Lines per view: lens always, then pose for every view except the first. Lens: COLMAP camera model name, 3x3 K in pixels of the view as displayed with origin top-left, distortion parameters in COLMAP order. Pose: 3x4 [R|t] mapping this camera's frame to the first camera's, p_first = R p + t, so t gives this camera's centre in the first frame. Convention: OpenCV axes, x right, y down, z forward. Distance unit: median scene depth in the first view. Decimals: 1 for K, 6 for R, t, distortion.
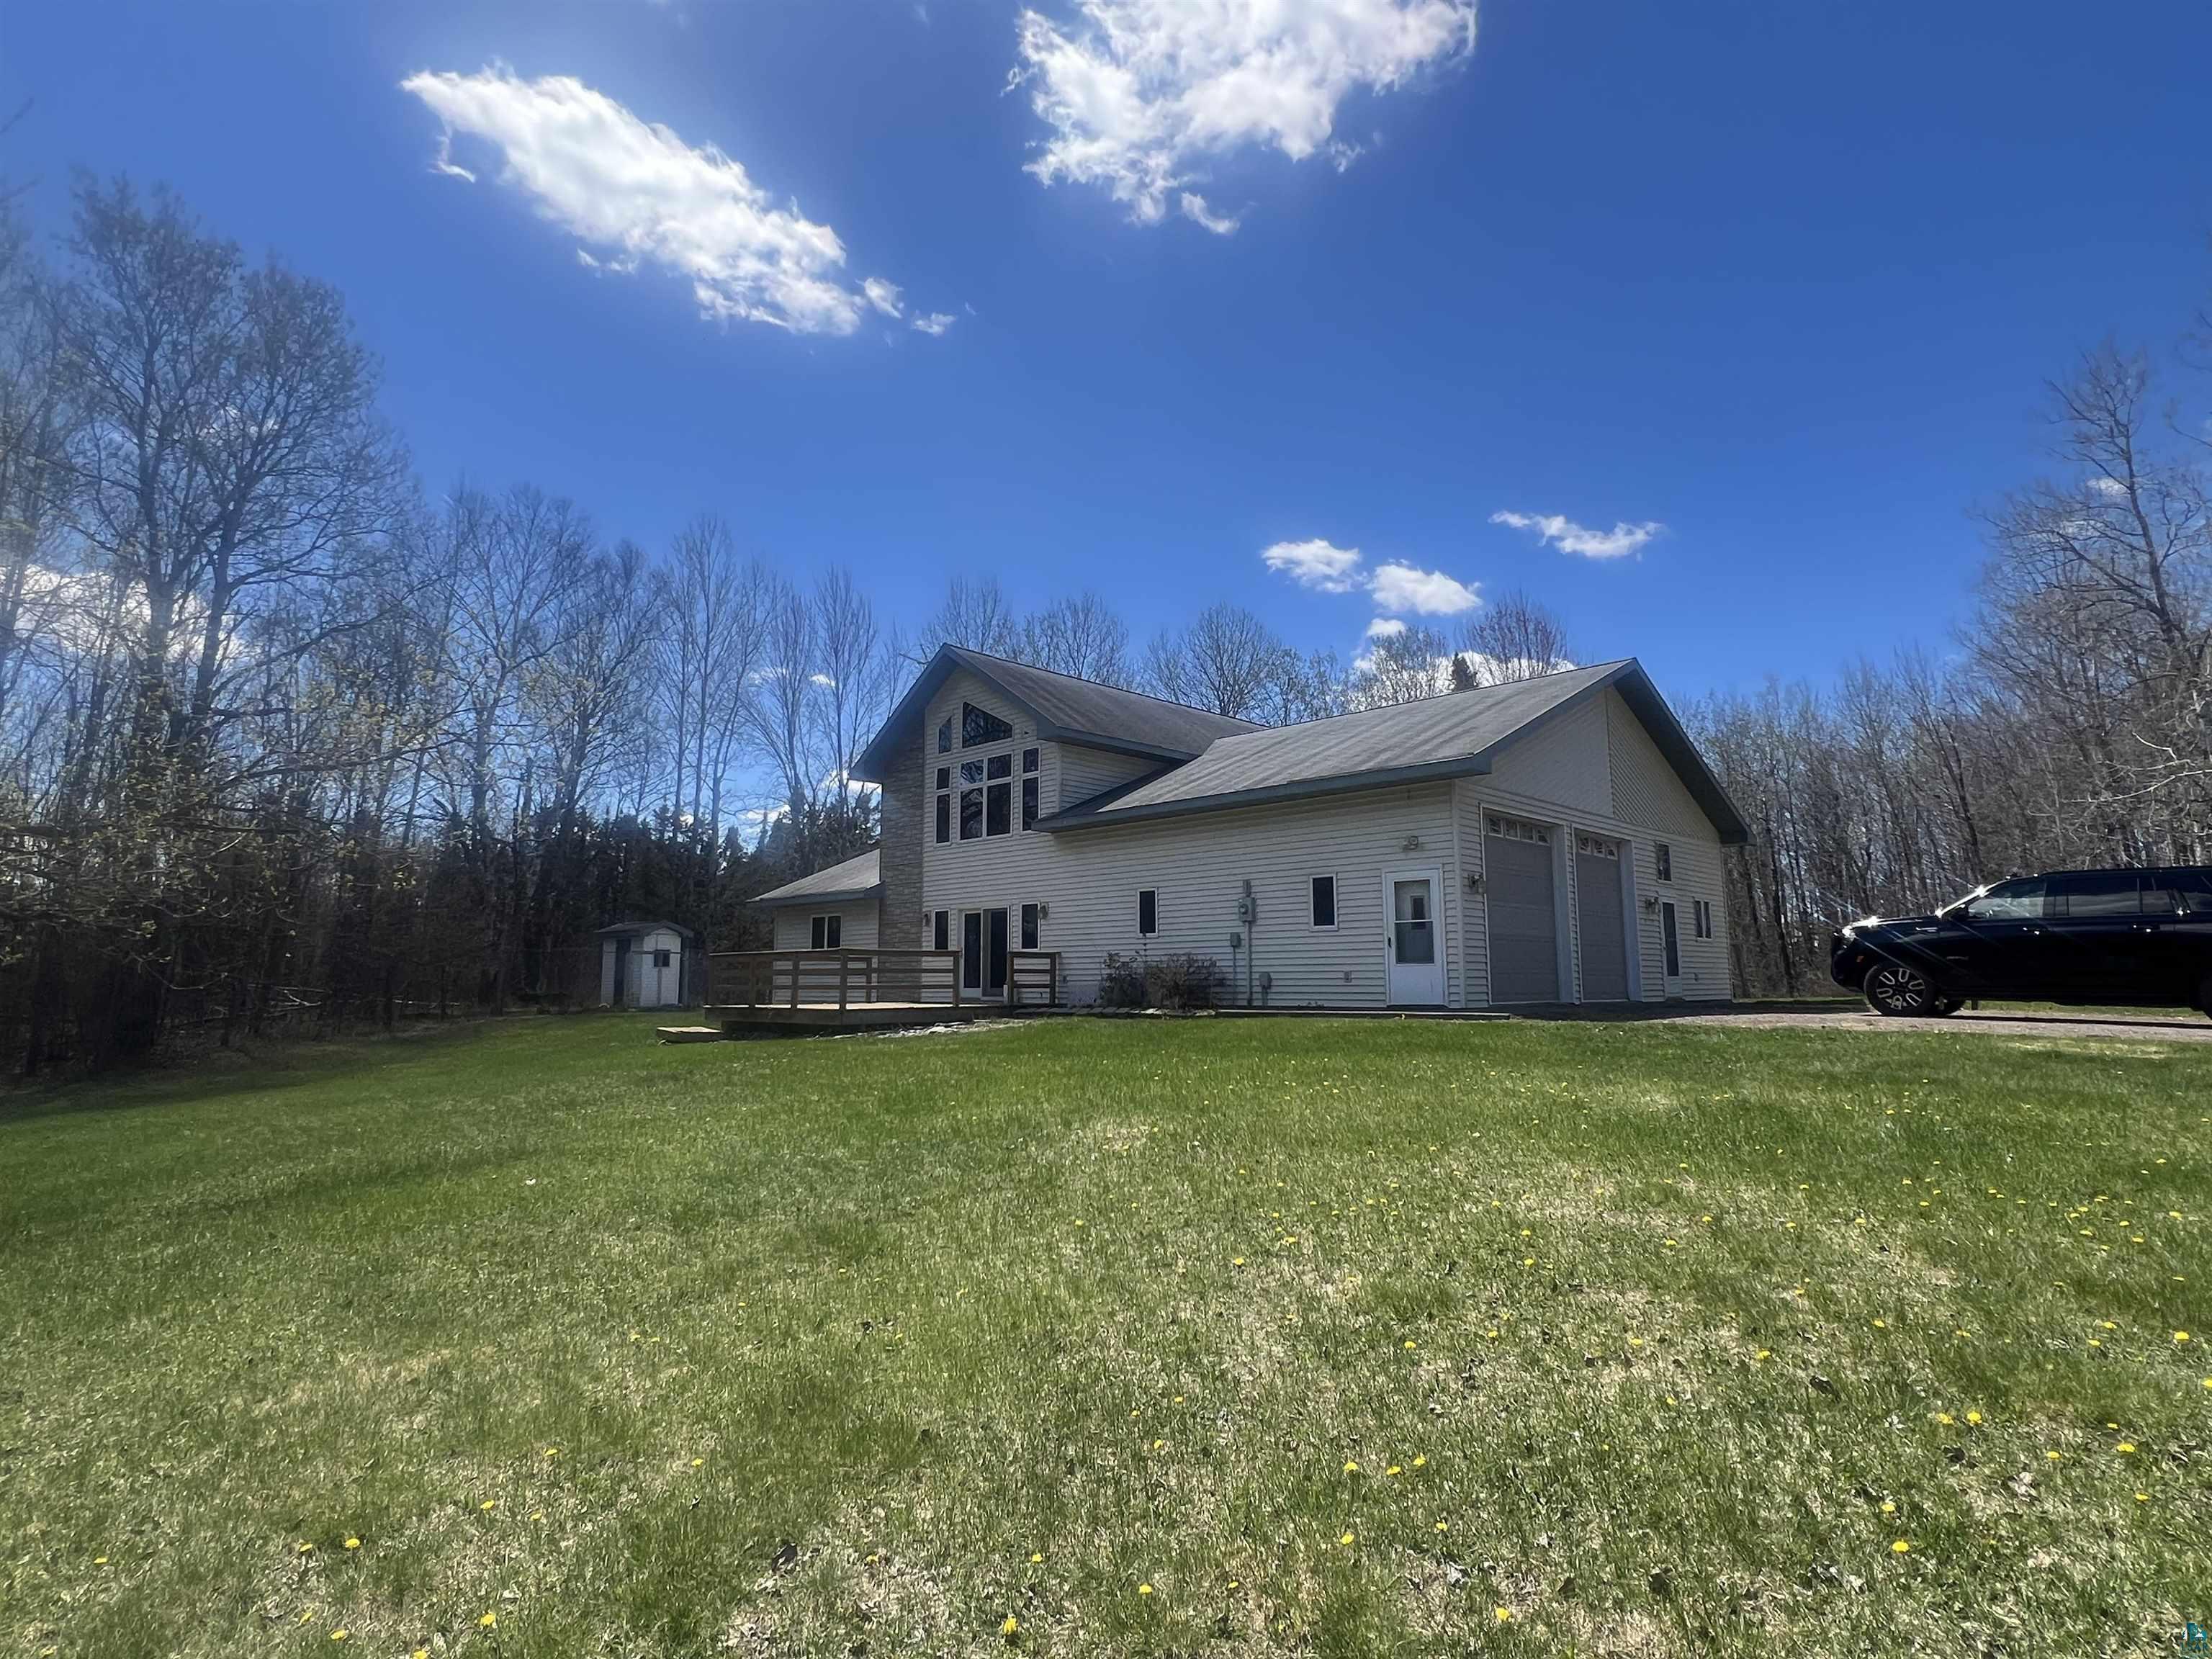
lens RADIAL K [[1192.0, 0, 1105.3], [0, 1192.0, 780.7], [0, 0, 1]] dist [0.000965, -0.000214]
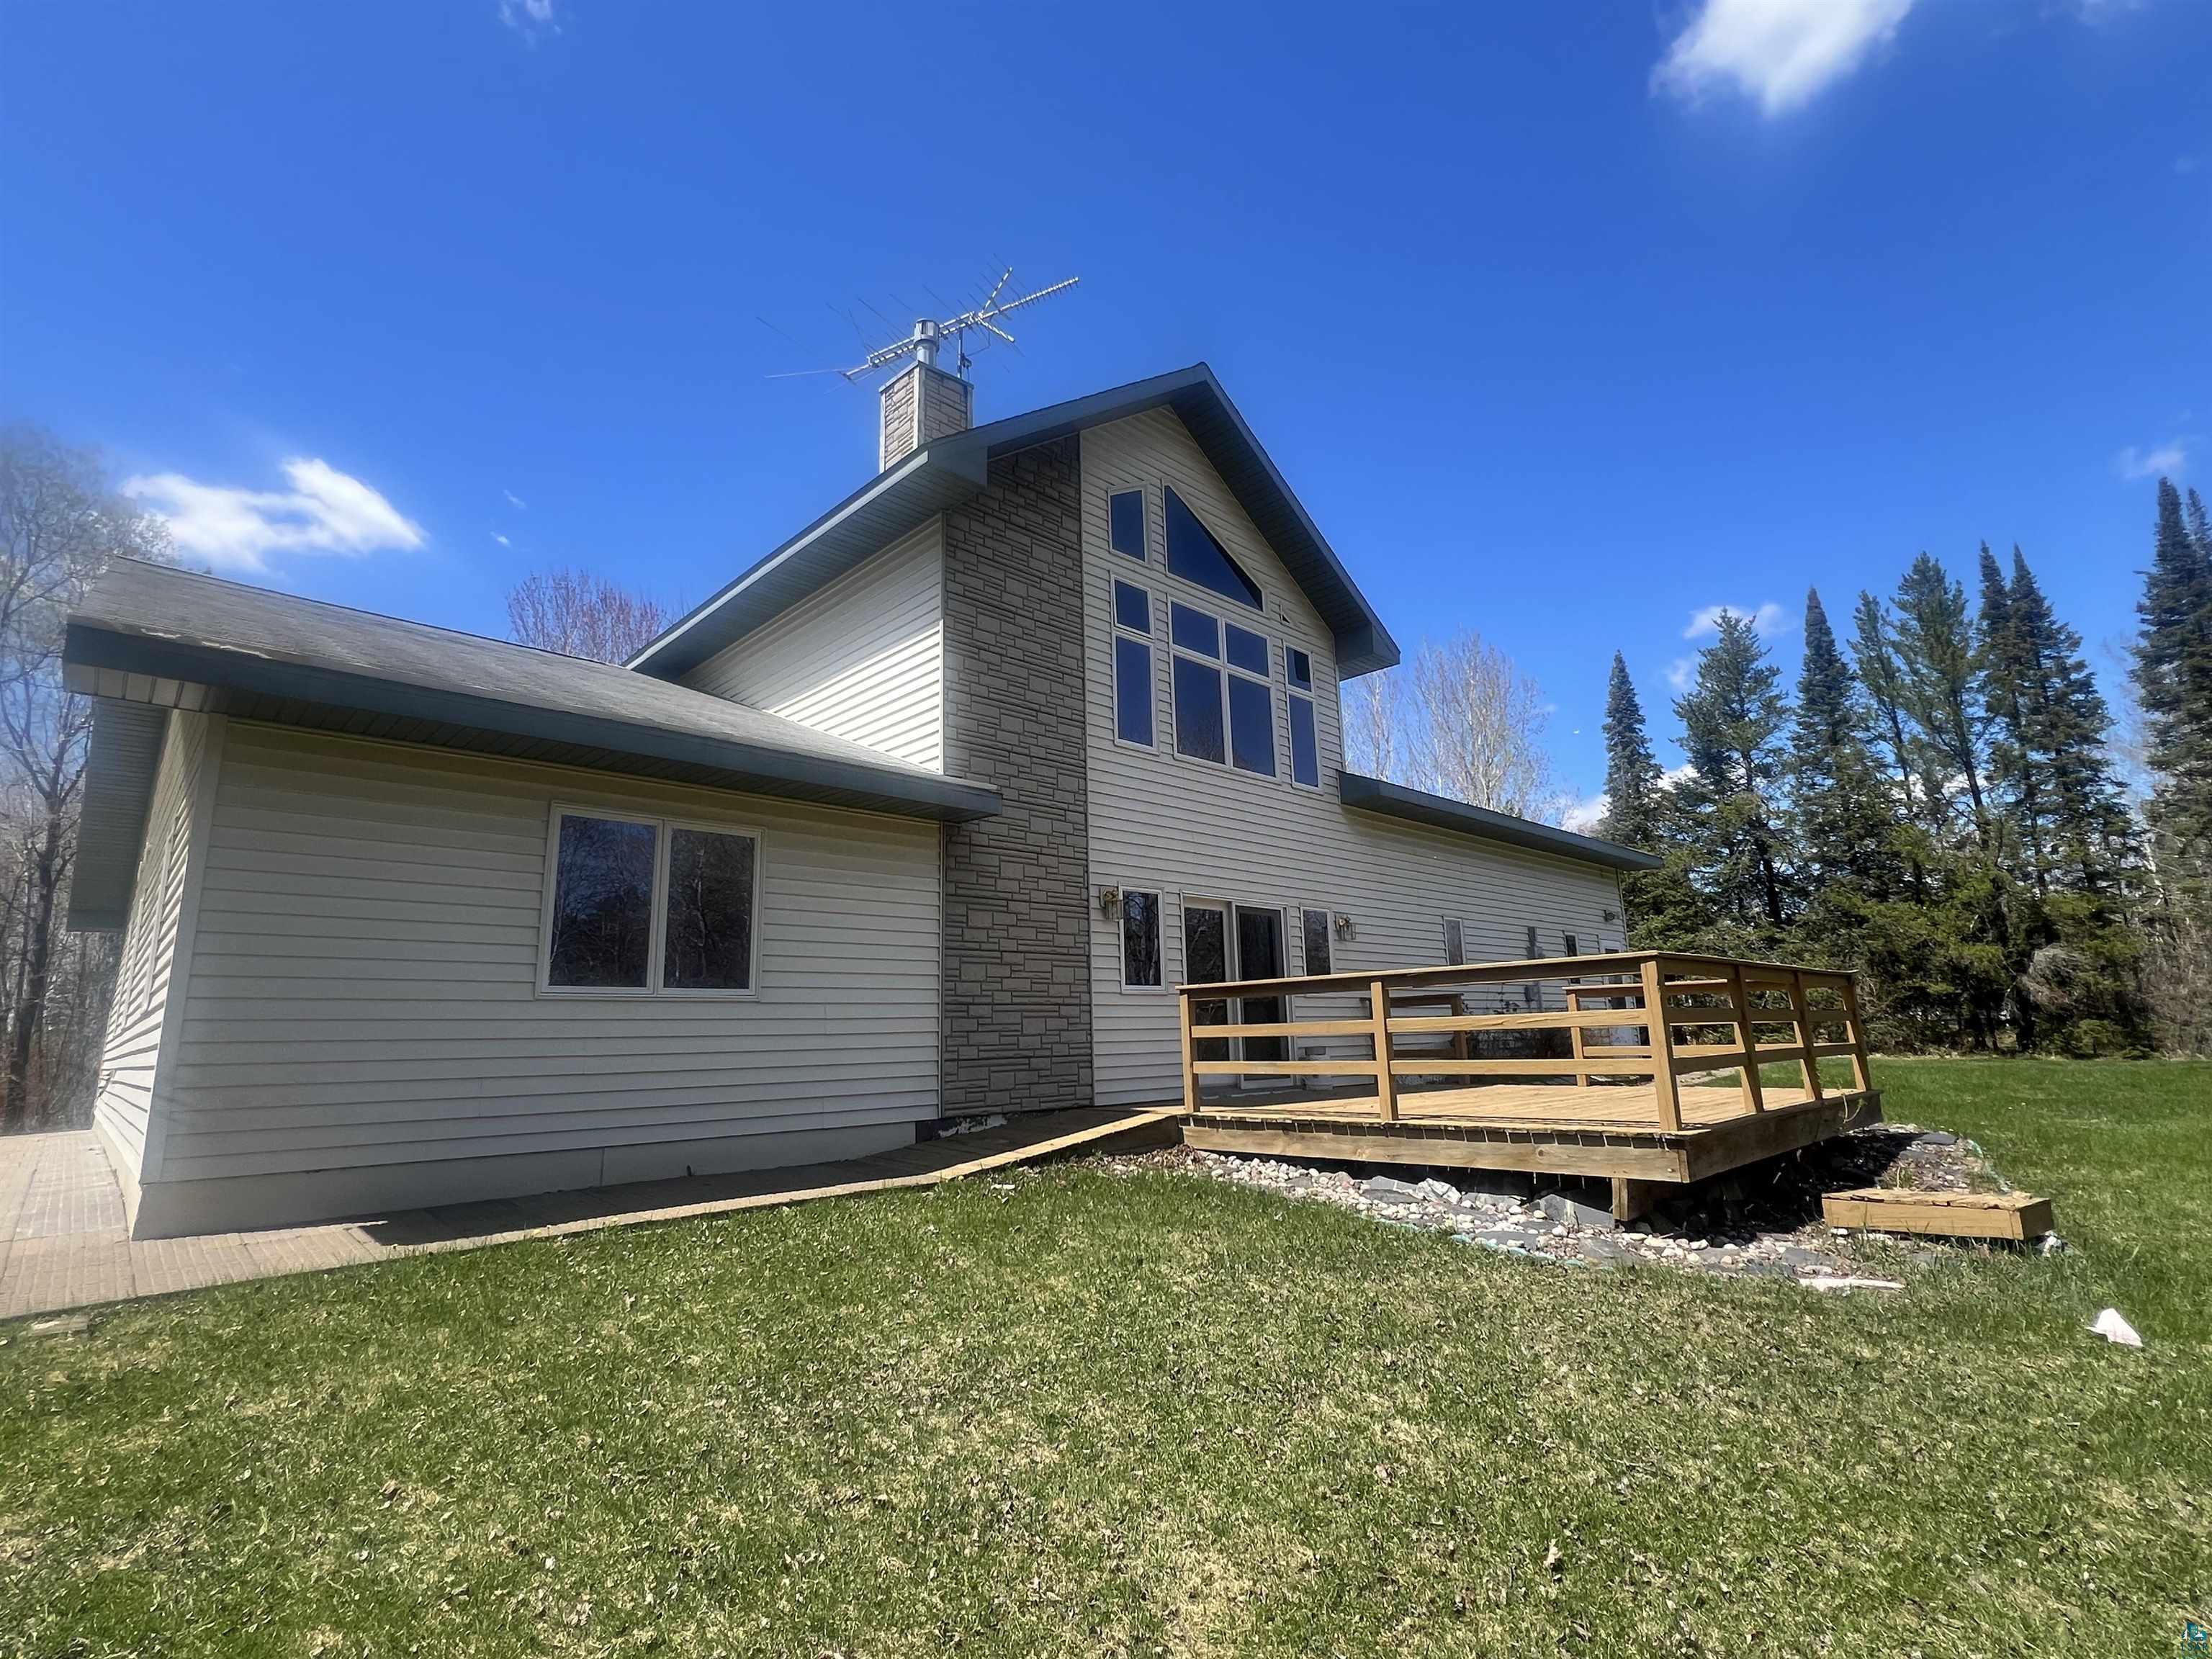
lens RADIAL K [[1054.1, 0, 1098.8], [0, 1054.1, 817.3], [0, 0, 1]] dist [0.001276, 0.000986]
pose [[0.030053, 0.207251, 0.977826, -0.720715], [-0.154068, 0.967538, -0.200335, 0.223494], [-0.987603, -0.144631, 0.061008, 1.355893]]
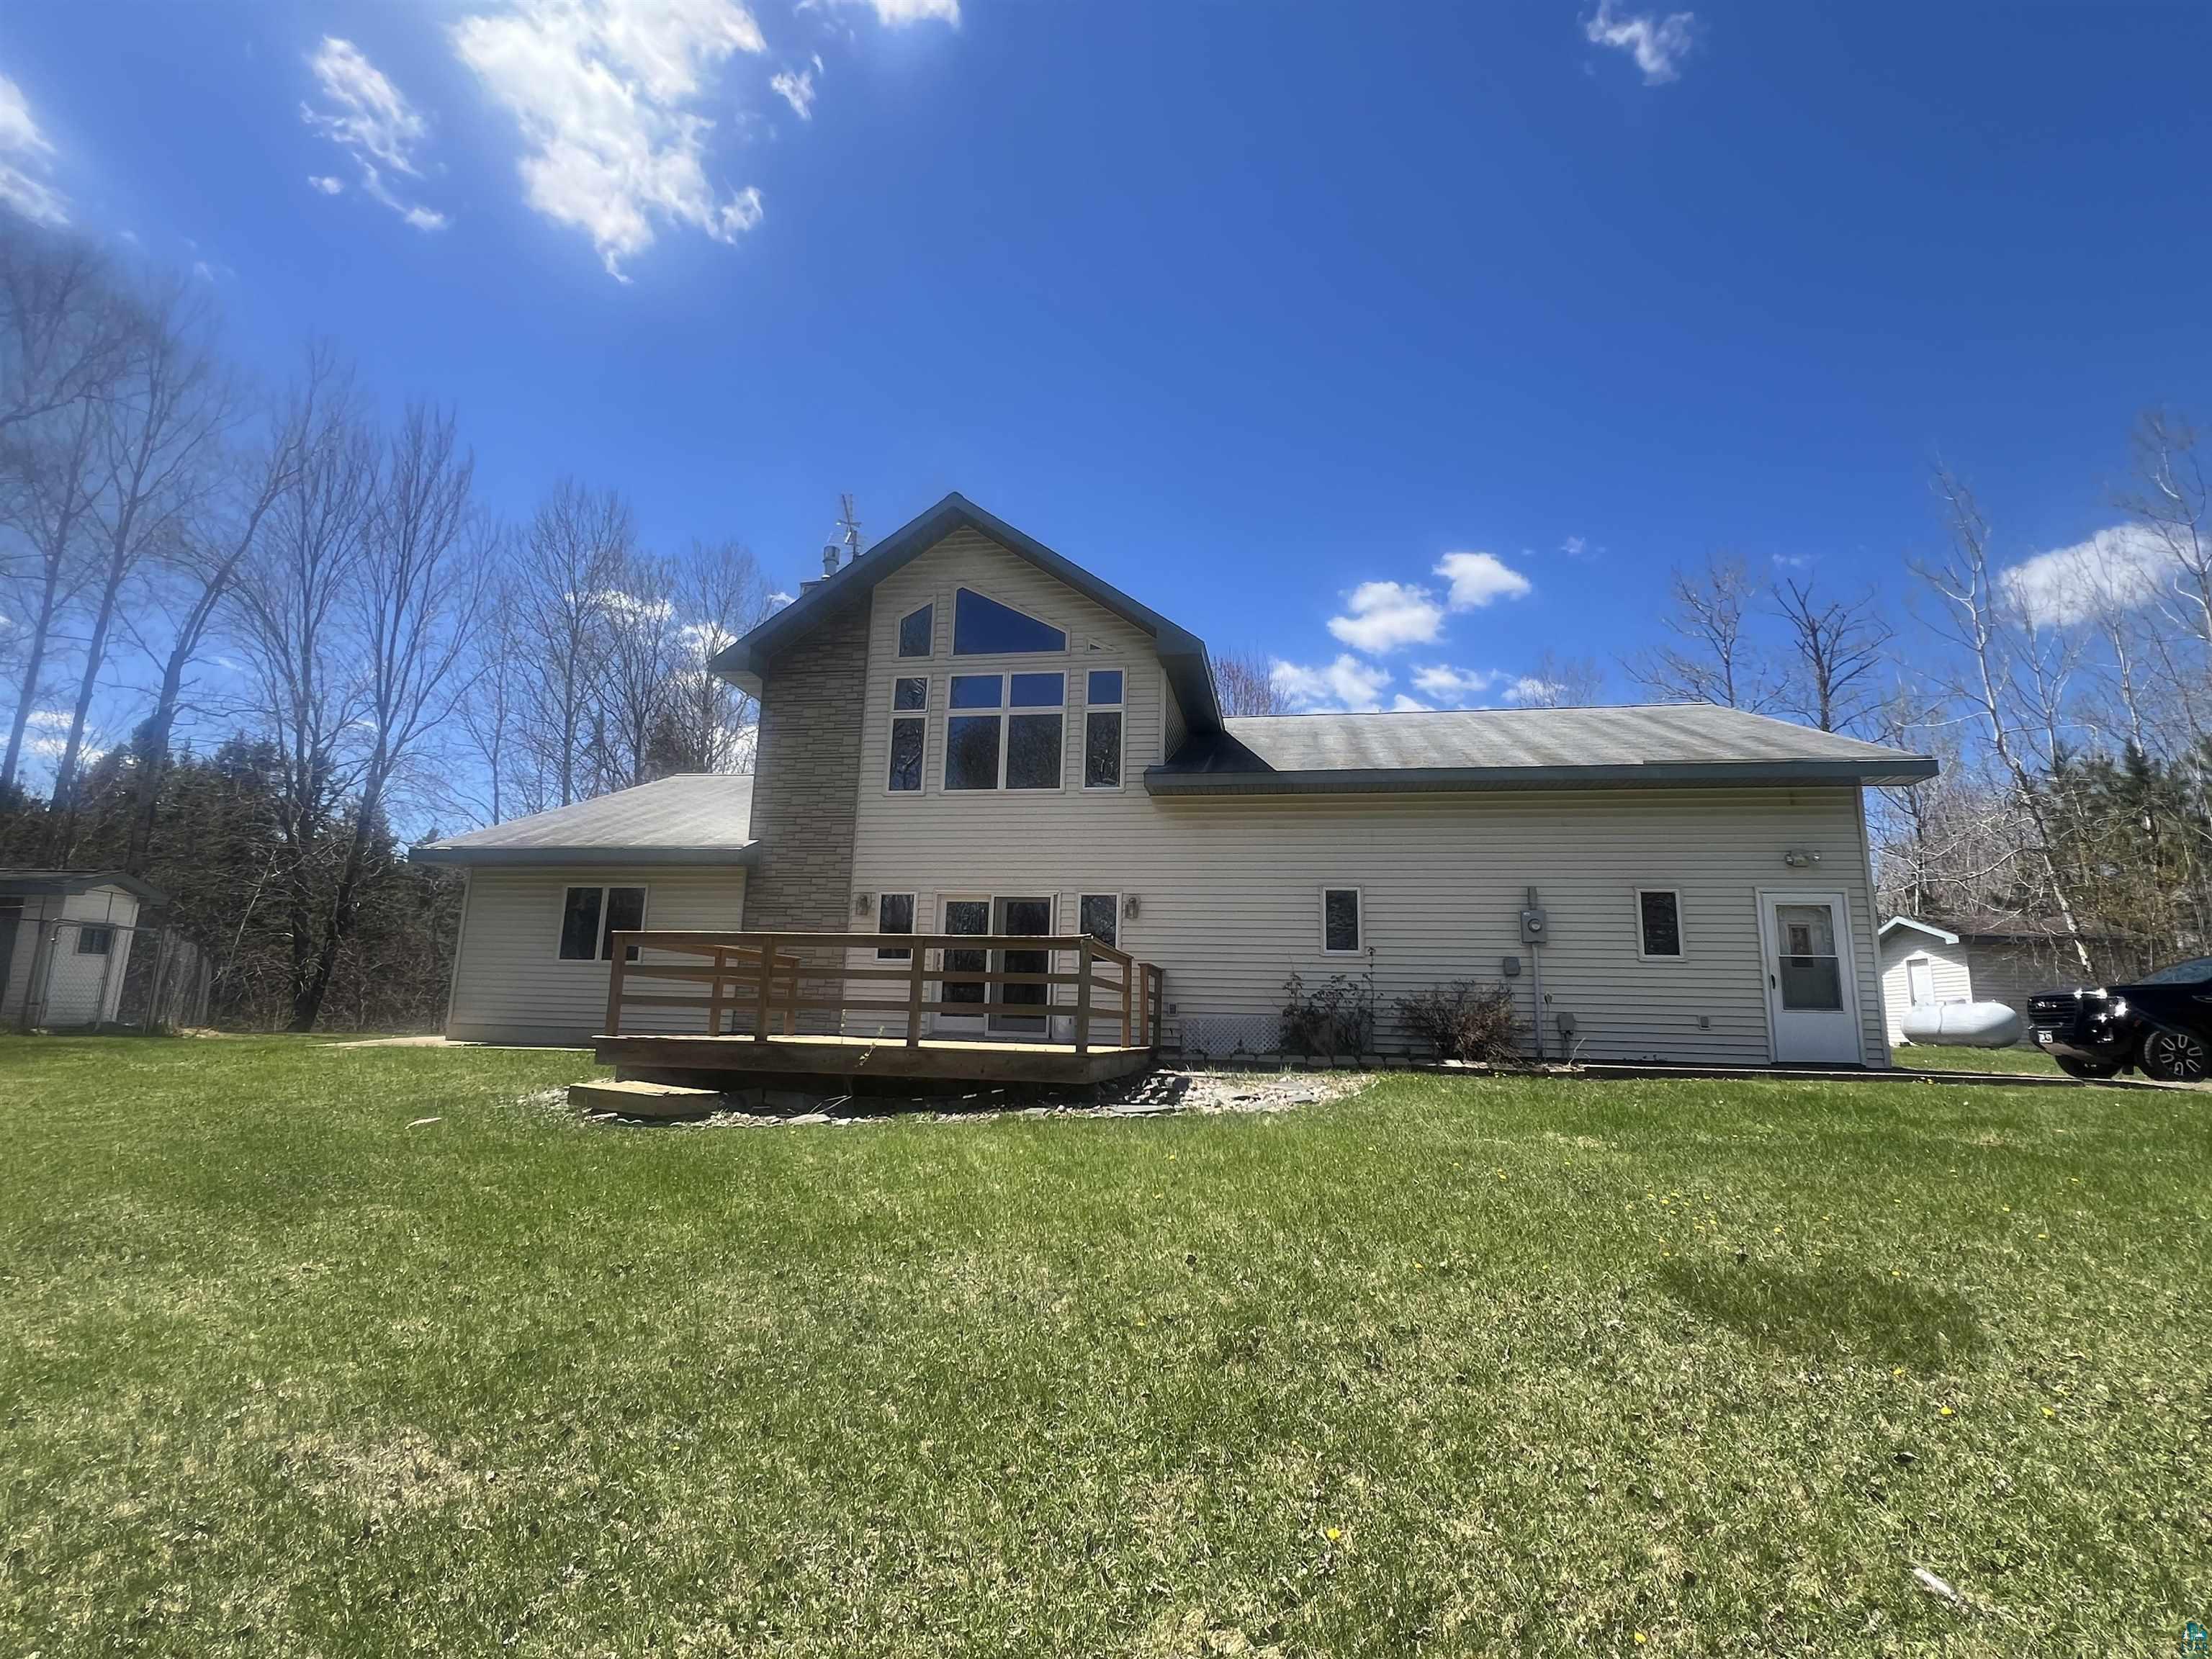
lens RADIAL K [[1054.1, 0, 1098.8], [0, 1054.1, 817.3], [0, 0, 1]] dist [0.001276, 0.000986]
pose [[0.827005, 0.135196, 0.545696, -0.497171], [-0.126951, 0.990492, -0.052999, 0.115485], [-0.547673, -0.025446, 0.836305, 0.631576]]
